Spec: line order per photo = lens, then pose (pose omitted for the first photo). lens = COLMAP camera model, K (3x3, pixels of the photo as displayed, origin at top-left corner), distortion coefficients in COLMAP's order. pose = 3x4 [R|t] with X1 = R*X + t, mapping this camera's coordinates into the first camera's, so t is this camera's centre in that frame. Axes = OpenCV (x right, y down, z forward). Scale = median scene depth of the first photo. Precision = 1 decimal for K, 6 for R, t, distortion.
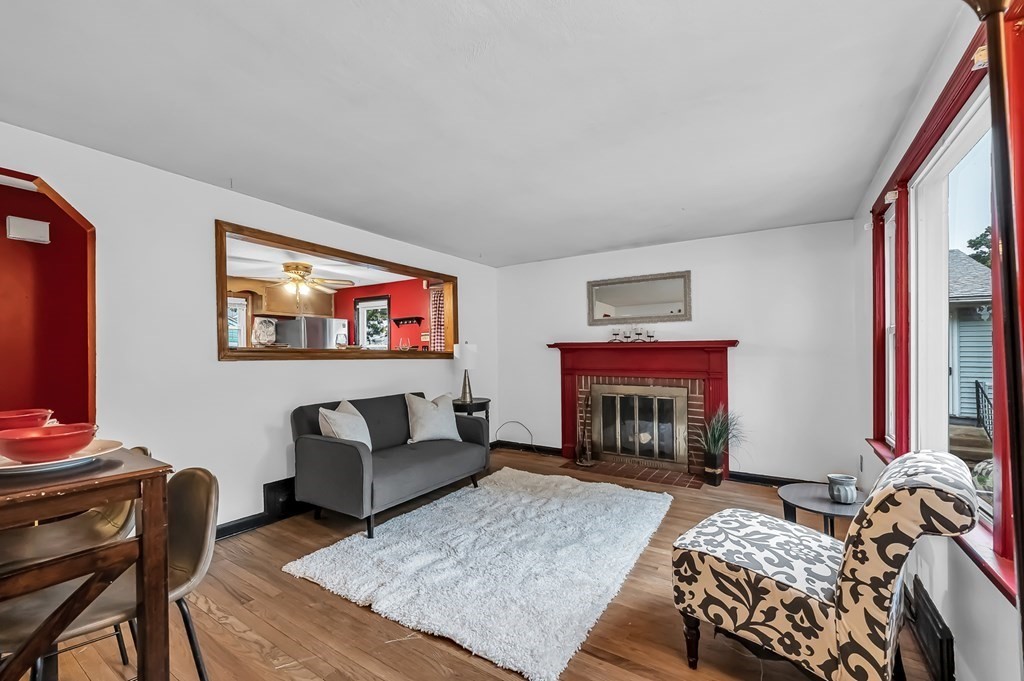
lens RADIAL K [[413.6, 0, 512.3], [0, 413.6, 349.6], [0, 0, 1]] dist [0.000574, 0.000355]
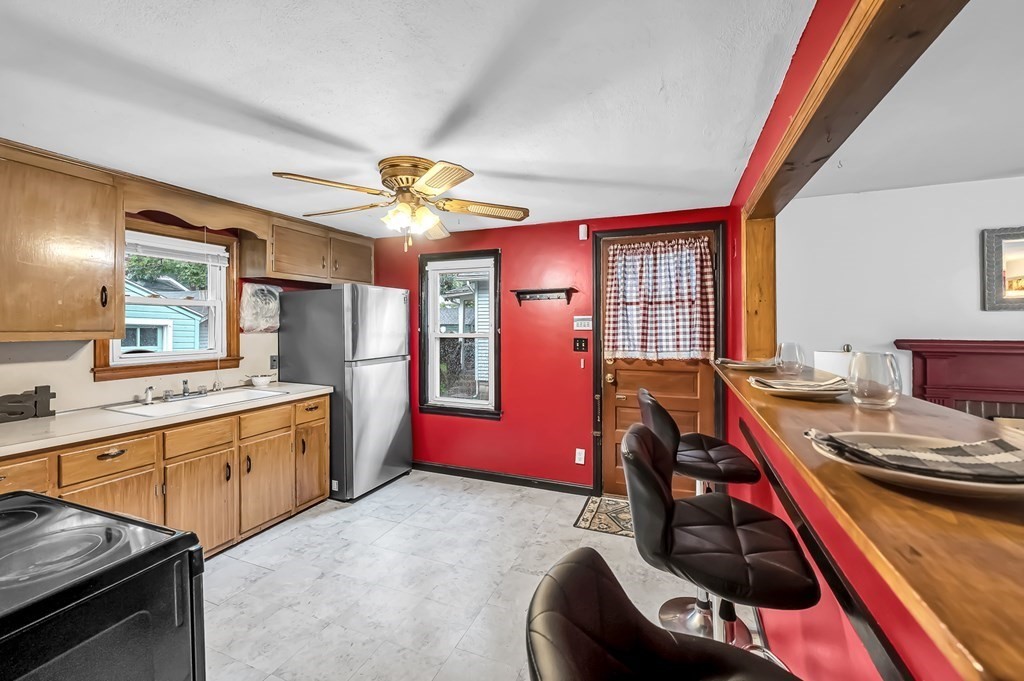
lens RADIAL K [[413.6, 0, 514.1], [0, 413.6, 331.4], [0, 0, 1]] dist [0.000574, 0.000355]
pose [[0.980978, -0.002465, 0.194102, -0.390352], [-0.002126, 0.999723, 0.023438, -0.030288], [-0.194106, -0.023405, 0.980701, 0.422949]]
